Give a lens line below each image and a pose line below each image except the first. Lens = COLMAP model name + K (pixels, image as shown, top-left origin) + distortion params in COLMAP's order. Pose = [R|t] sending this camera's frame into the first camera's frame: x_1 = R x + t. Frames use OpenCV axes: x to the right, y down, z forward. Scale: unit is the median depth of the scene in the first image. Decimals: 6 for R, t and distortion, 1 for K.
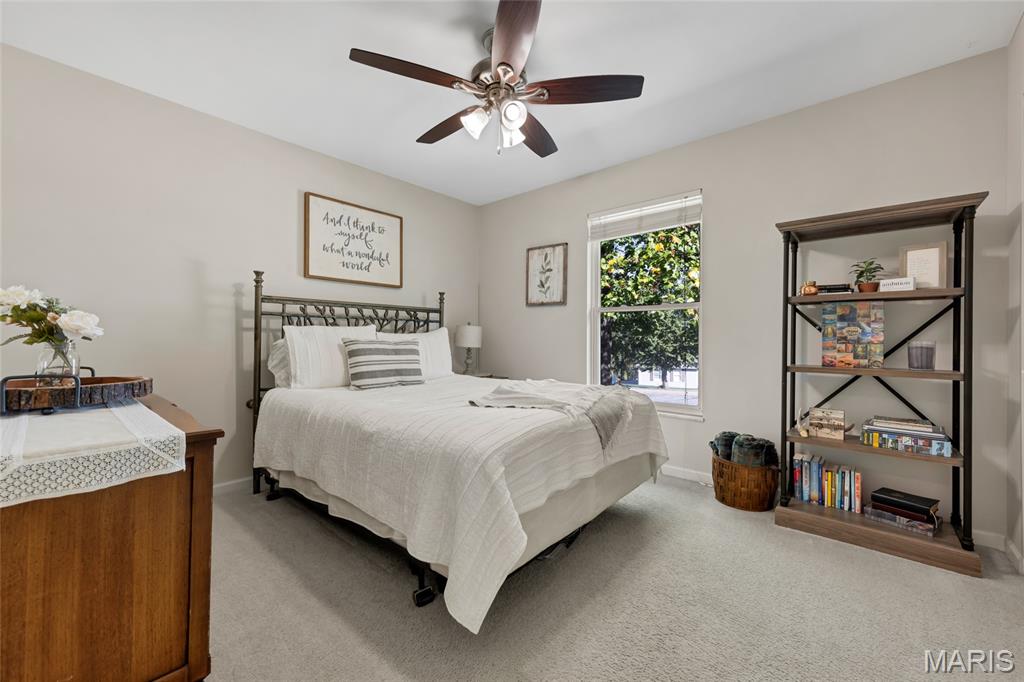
lens RADIAL K [[404.2, 0, 516.7], [0, 404.2, 338.8], [0, 0, 1]] dist [0.008160, -0.000002]
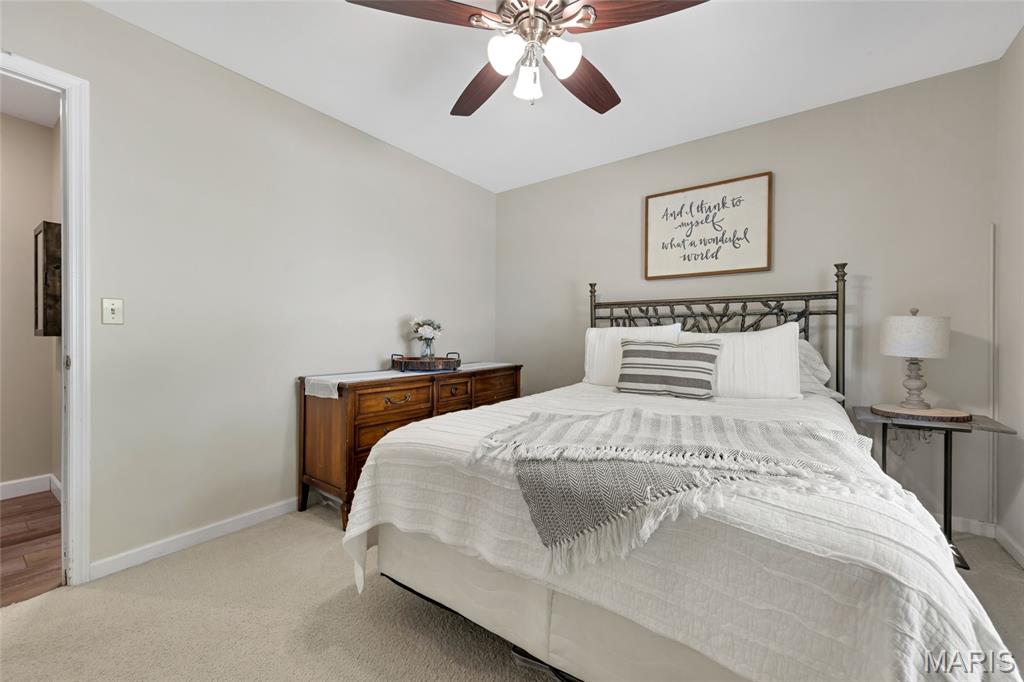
lens RADIAL K [[404.2, 0, 518.8], [0, 404.2, 338.1], [0, 0, 1]] dist [0.008160, -0.000002]
pose [[0.095155, -0.000924, -0.995462, 0.471362], [-0.004621, 0.999988, -0.001370, -0.000506], [0.995452, 0.004731, 0.095149, 0.579201]]
